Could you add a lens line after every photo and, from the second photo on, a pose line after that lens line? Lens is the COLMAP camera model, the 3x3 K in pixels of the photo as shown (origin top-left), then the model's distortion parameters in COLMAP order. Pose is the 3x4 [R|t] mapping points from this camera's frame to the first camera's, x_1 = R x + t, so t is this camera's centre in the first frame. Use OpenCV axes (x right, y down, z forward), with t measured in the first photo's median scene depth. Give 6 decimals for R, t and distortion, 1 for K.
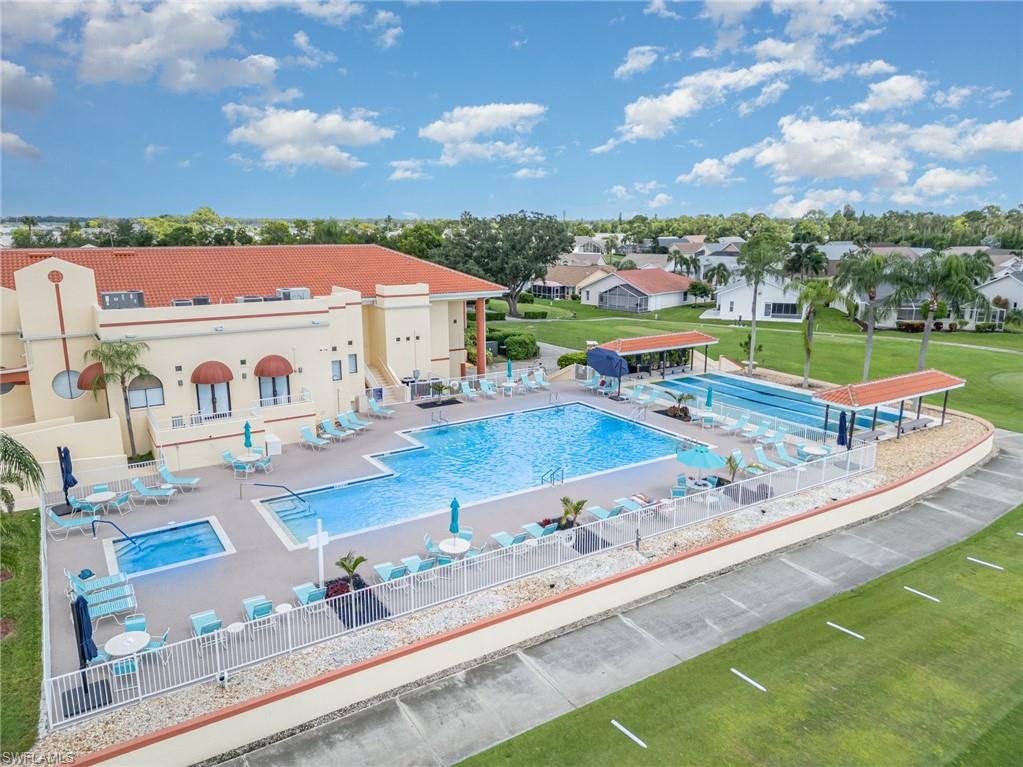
lens RADIAL K [[710.2, 0, 511.5], [0, 710.2, 383.5], [0, 0, 1]] dist [0.038809, -0.006298]
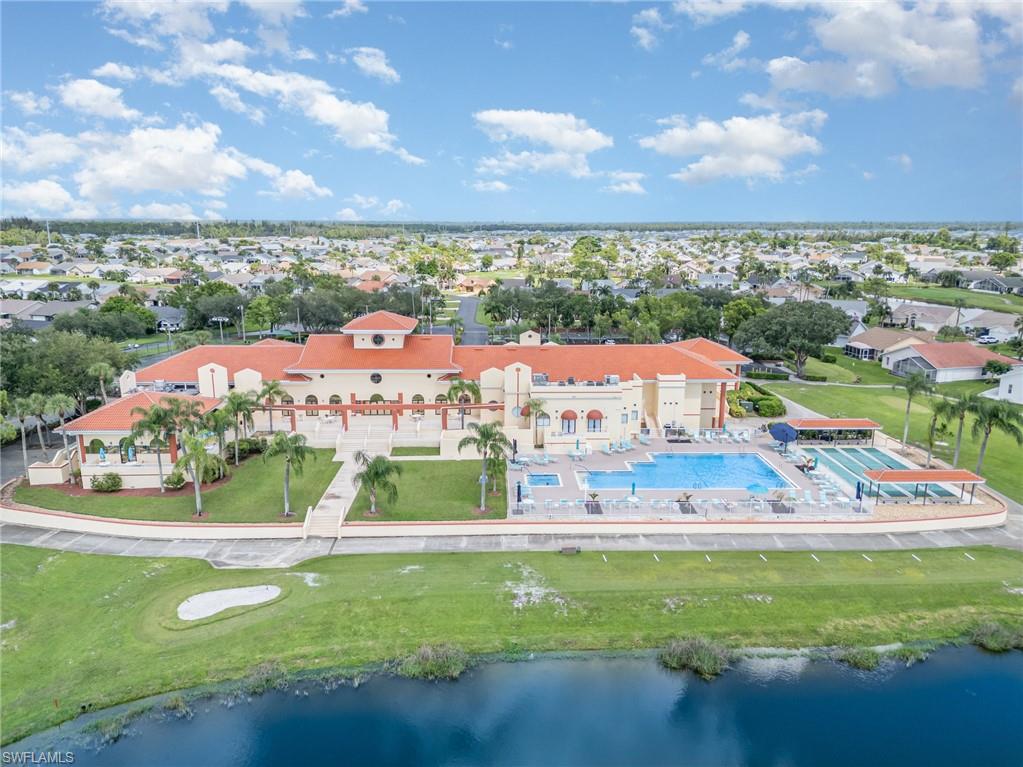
lens RADIAL K [[710.2, 0, 511.5], [0, 710.2, 383.5], [0, 0, 1]] dist [0.038809, -0.006298]
pose [[0.854968, 0.116952, -0.505324, 0.599768], [-0.116807, 0.992635, 0.032107, -0.174501], [0.505357, 0.031575, 0.862332, -1.136954]]
